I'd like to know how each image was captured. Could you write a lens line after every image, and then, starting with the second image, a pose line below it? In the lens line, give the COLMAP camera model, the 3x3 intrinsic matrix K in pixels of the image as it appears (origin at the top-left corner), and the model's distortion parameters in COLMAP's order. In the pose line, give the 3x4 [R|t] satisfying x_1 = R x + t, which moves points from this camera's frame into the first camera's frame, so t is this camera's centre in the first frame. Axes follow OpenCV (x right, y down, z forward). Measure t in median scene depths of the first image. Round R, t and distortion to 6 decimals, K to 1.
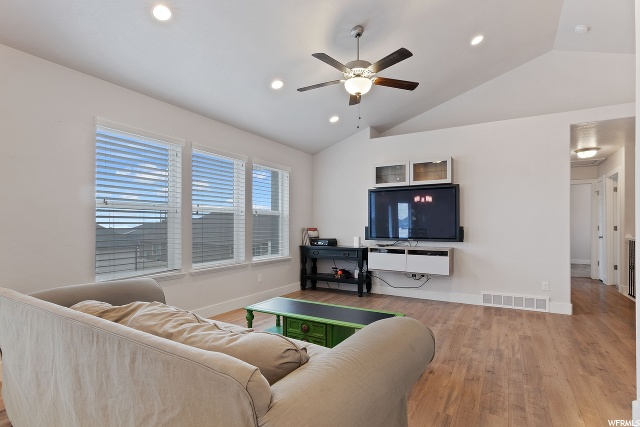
lens RADIAL K [[323.0, 0, 325.3], [0, 323.0, 219.4], [0, 0, 1]] dist [-0.006535, -0.000075]
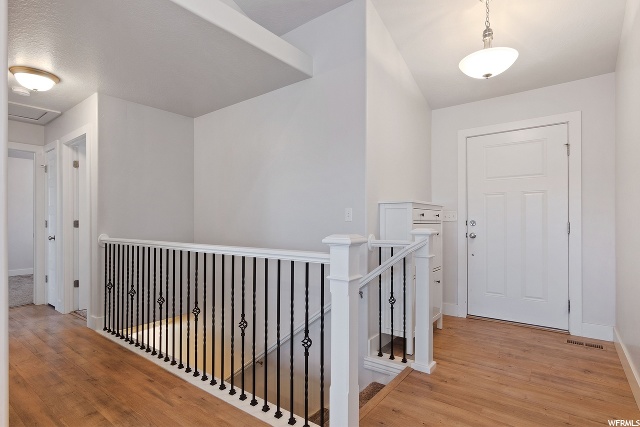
lens RADIAL K [[323.0, 0, 325.7], [0, 323.0, 215.4], [0, 0, 1]] dist [-0.006535, -0.000075]
pose [[0.122050, -0.006364, 0.992504, 0.310741], [-0.004372, 0.999966, 0.006950, 0.003453], [-0.992514, -0.005188, 0.122018, 0.409227]]
